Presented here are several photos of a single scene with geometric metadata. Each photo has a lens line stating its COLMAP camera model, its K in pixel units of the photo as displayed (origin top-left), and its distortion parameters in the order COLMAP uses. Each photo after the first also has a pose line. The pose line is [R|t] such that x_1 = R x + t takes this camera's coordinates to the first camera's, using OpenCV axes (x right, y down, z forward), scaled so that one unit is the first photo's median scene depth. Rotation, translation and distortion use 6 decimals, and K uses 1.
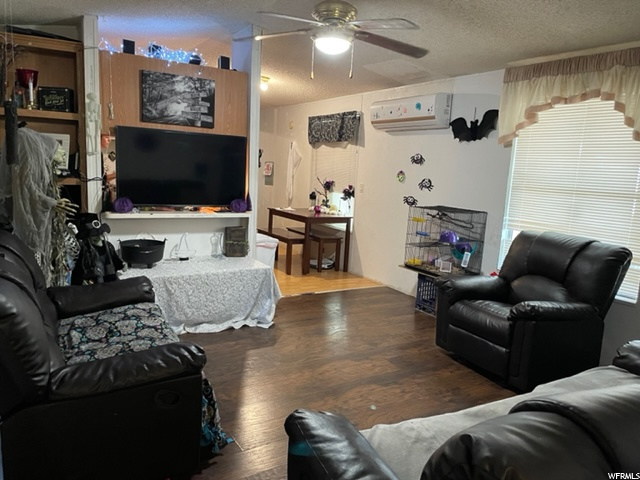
lens RADIAL K [[483.4, 0, 319.8], [0, 483.4, 239.6], [0, 0, 1]] dist [0.068420, -0.072583]
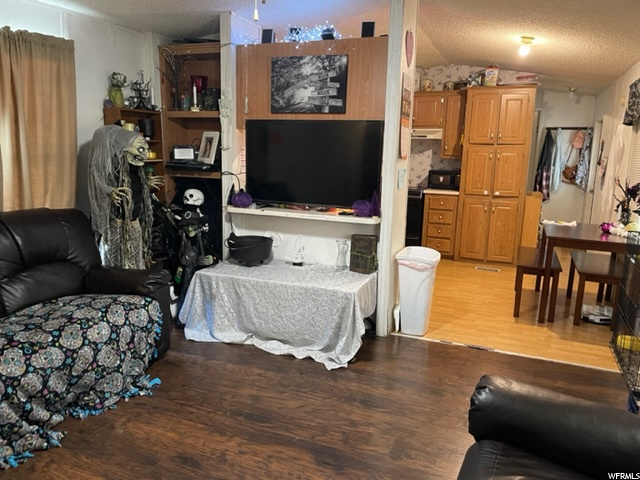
lens RADIAL K [[483.4, 0, 320.2], [0, 483.4, 238.2], [0, 0, 1]] dist [0.068420, -0.072583]
pose [[0.605145, 0.106353, -0.788979, 0.446463], [-0.120451, 0.991859, 0.041316, -0.049543], [0.786950, 0.070031, 0.613029, 0.496495]]
